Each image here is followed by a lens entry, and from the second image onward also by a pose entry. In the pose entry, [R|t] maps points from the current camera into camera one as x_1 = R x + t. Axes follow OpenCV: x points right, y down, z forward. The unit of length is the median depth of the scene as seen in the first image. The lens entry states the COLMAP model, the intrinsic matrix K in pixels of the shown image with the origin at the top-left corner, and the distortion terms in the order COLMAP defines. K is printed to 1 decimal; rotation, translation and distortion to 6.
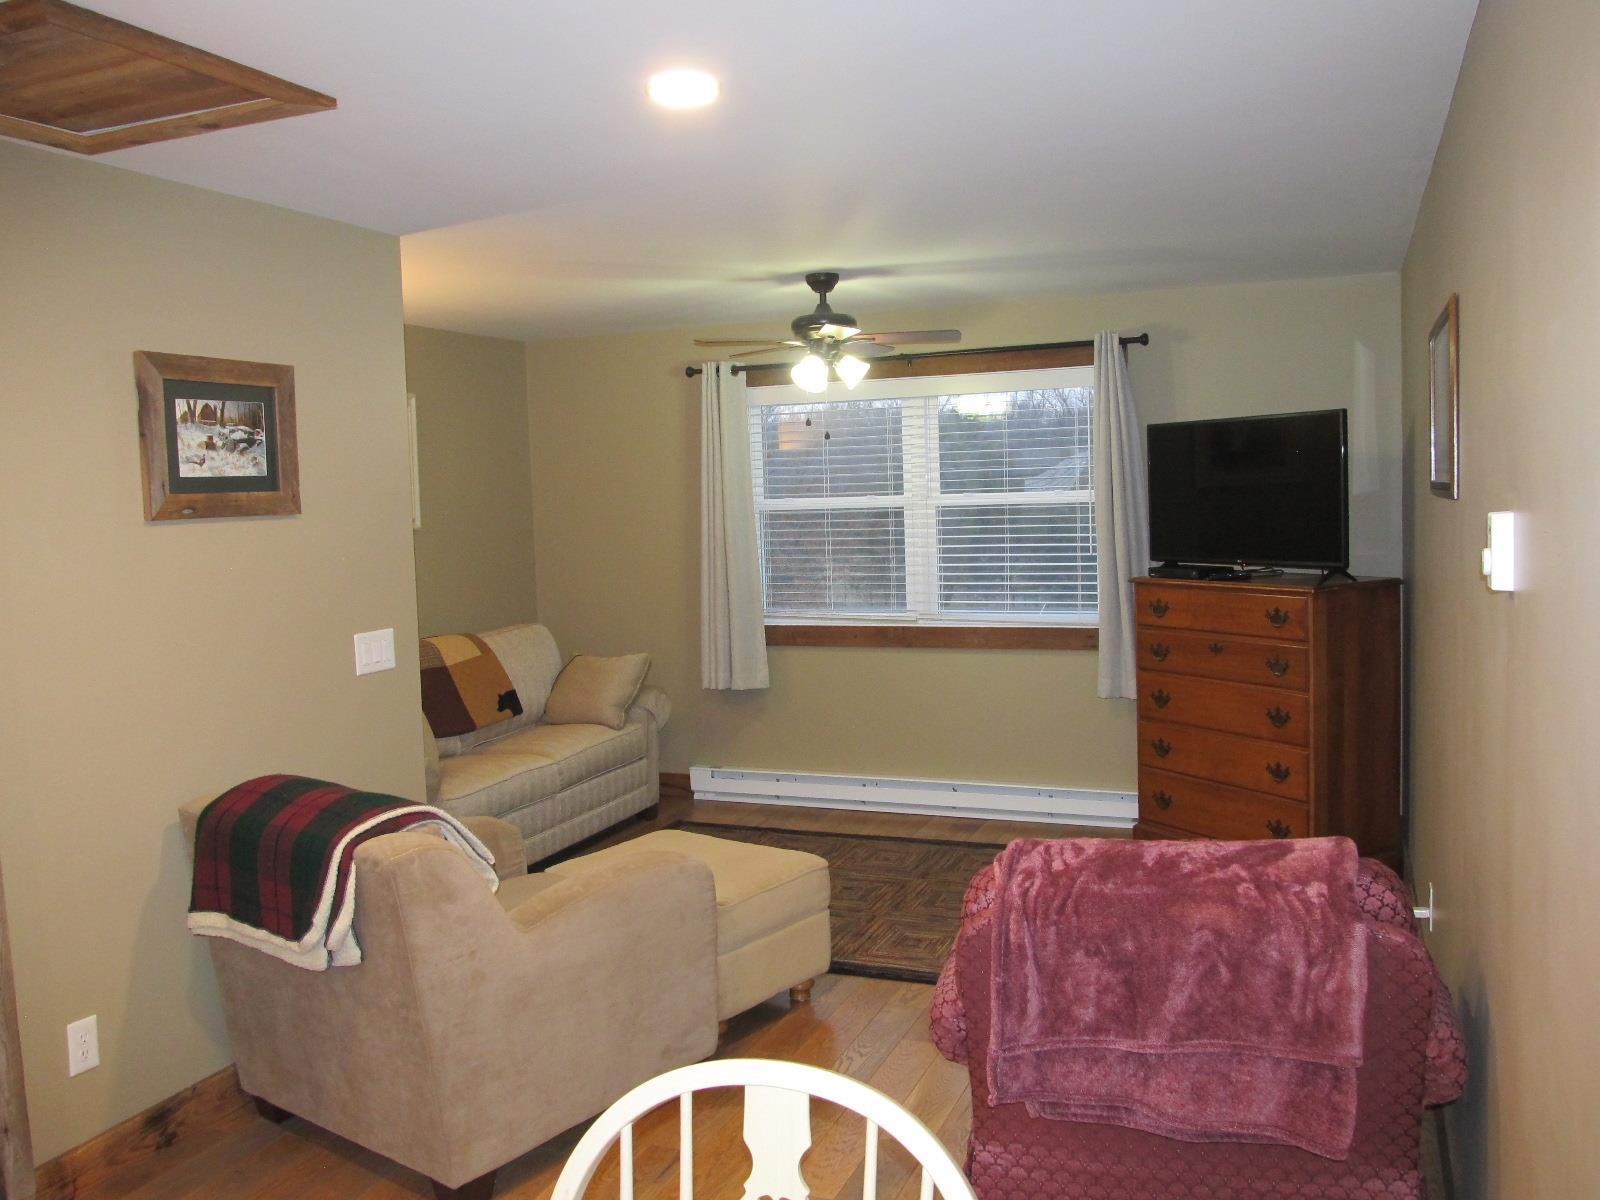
lens RADIAL K [[1308.6, 0, 800.0], [0, 1308.6, 600.0], [0, 0, 1]] dist [-0.071226, 0.037268]
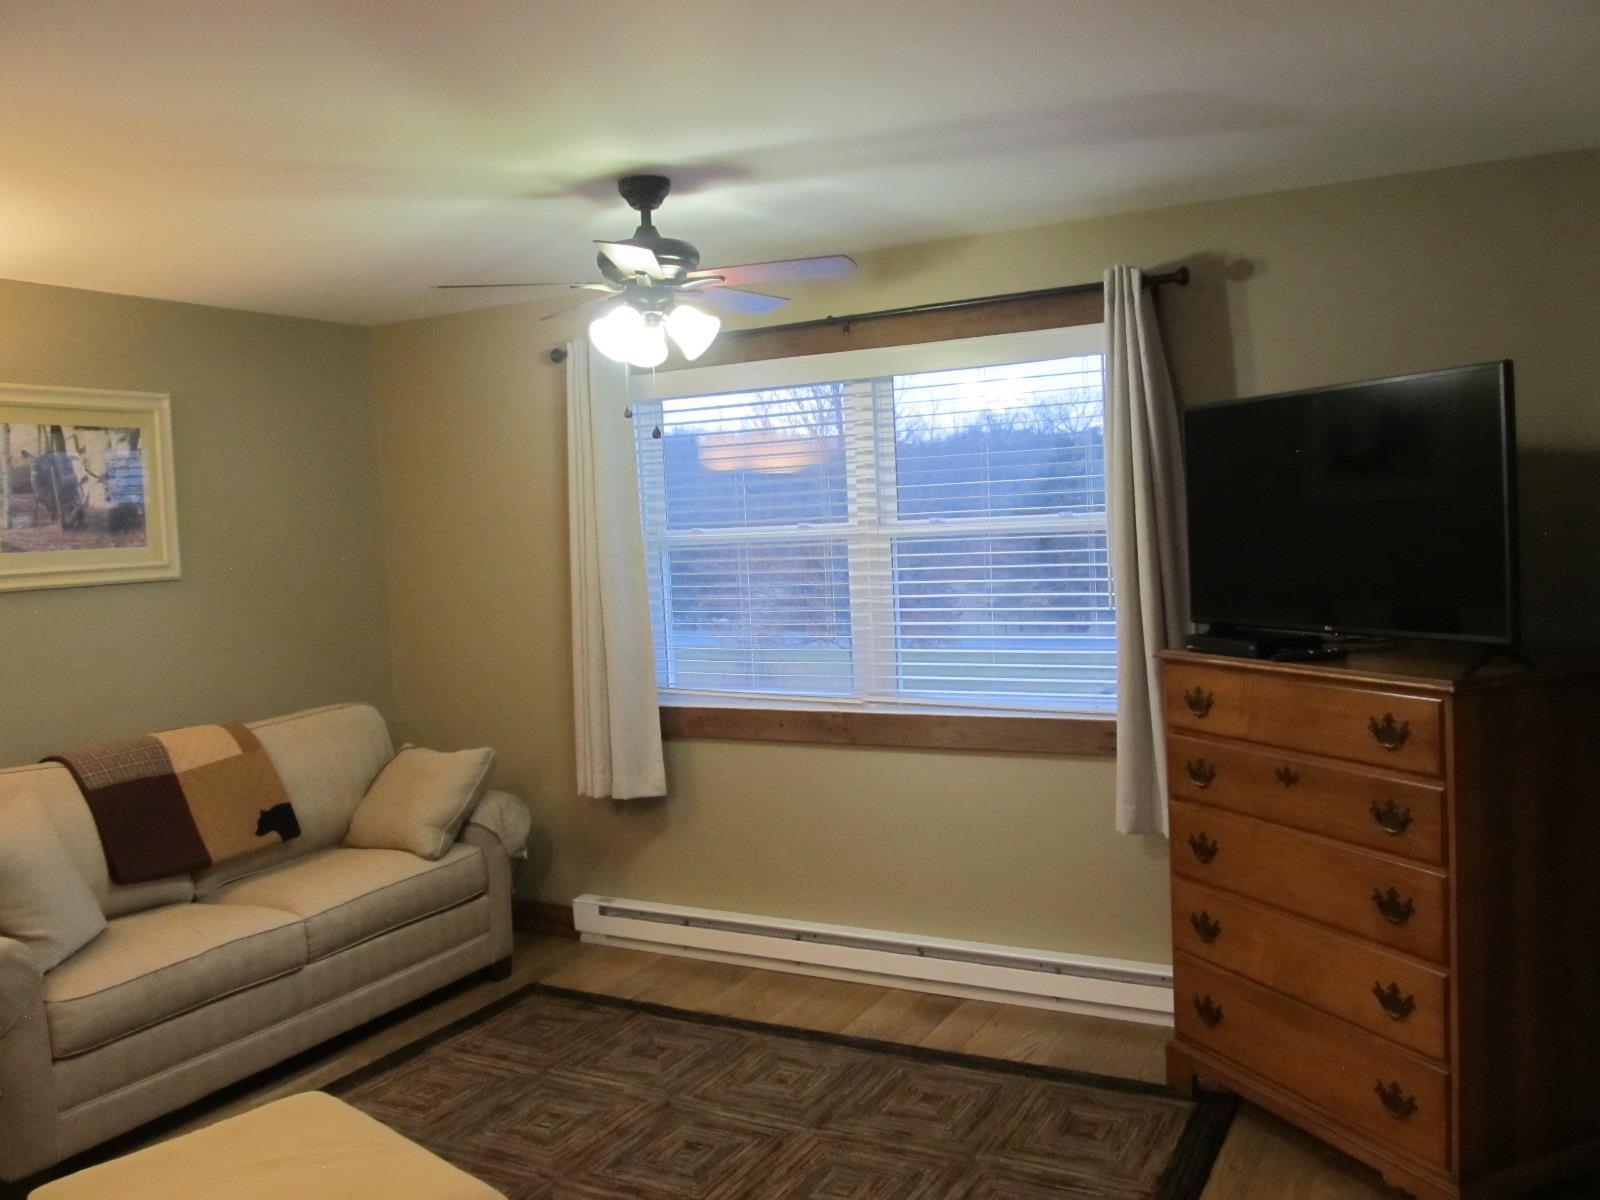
lens RADIAL K [[1308.6, 0, 800.0], [0, 1308.6, 600.0], [0, 0, 1]] dist [-0.071226, 0.037268]
pose [[0.994070, -0.006681, -0.108537, 0.143096], [0.004792, 0.999833, -0.017658, -0.029472], [0.108636, 0.017033, 0.993936, 0.338638]]
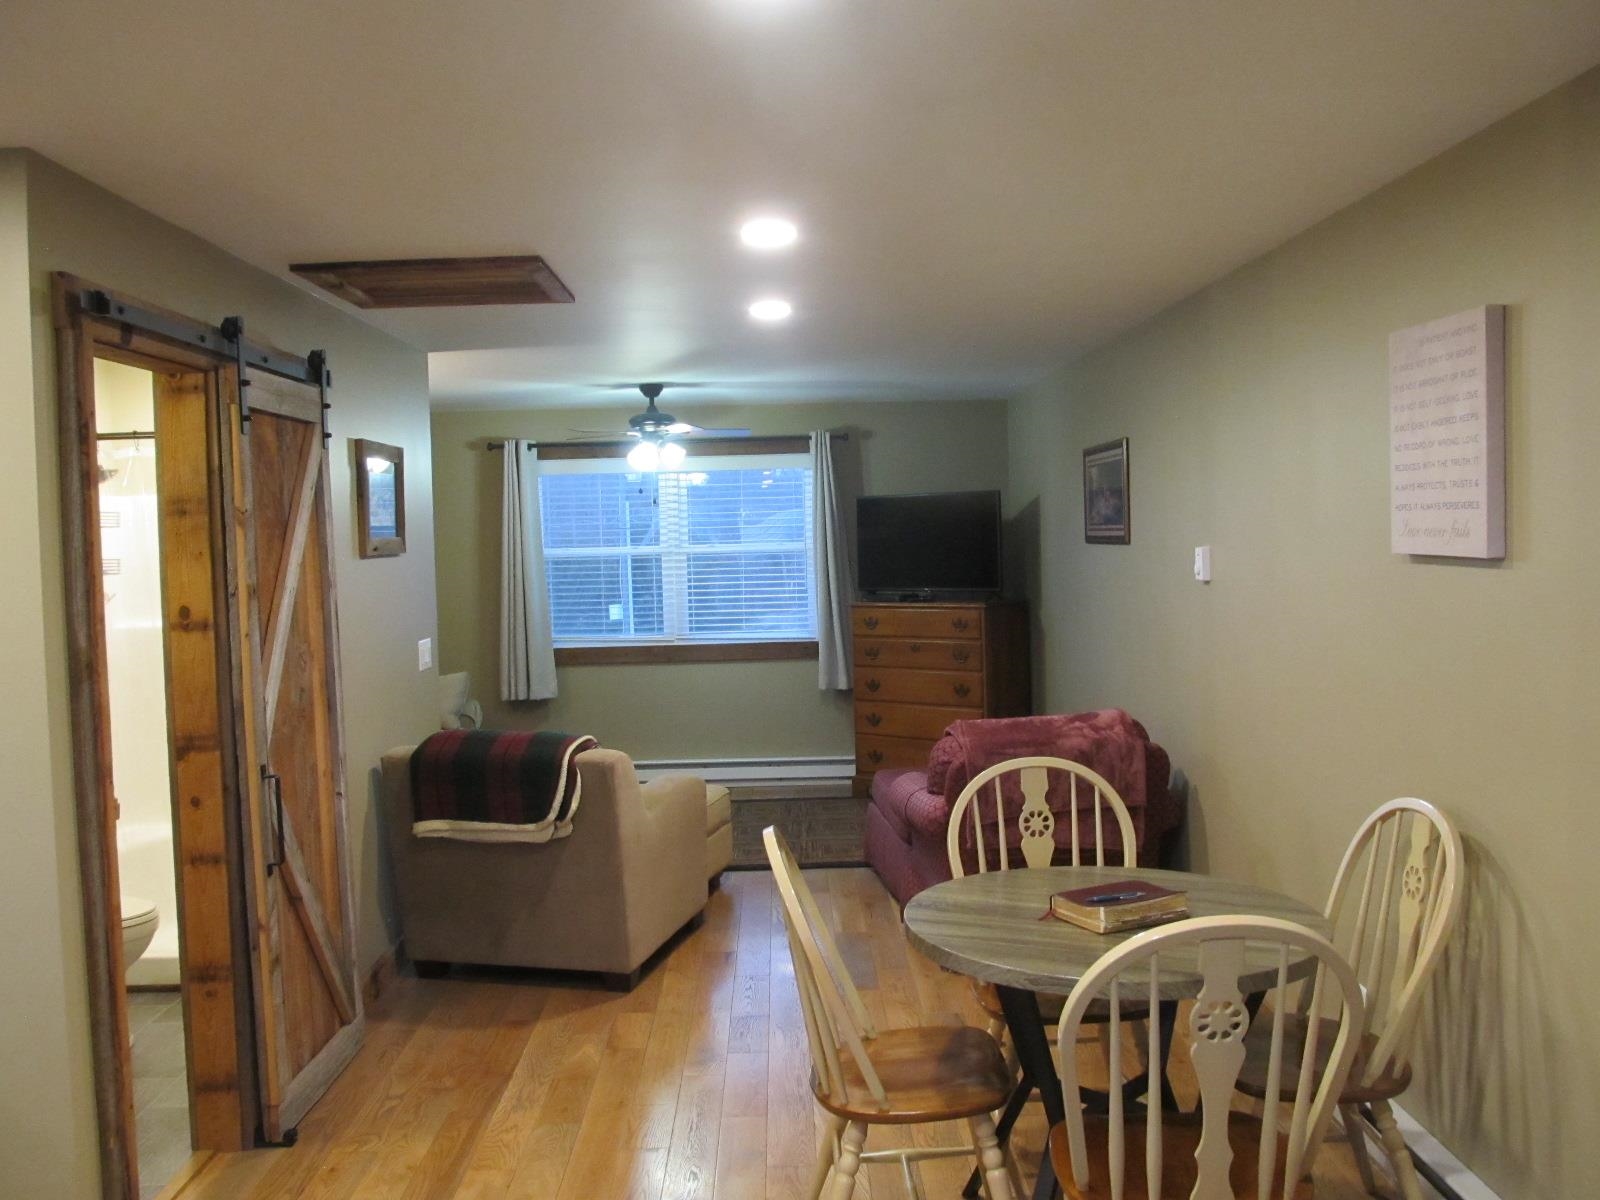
lens RADIAL K [[1308.6, 0, 800.0], [0, 1308.6, 600.0], [0, 0, 1]] dist [-0.071226, 0.037268]
pose [[0.917950, -0.011765, 0.396521, -0.346536], [0.028656, 0.998915, -0.036699, 0.029469], [-0.395659, 0.045051, 0.917292, -0.286047]]
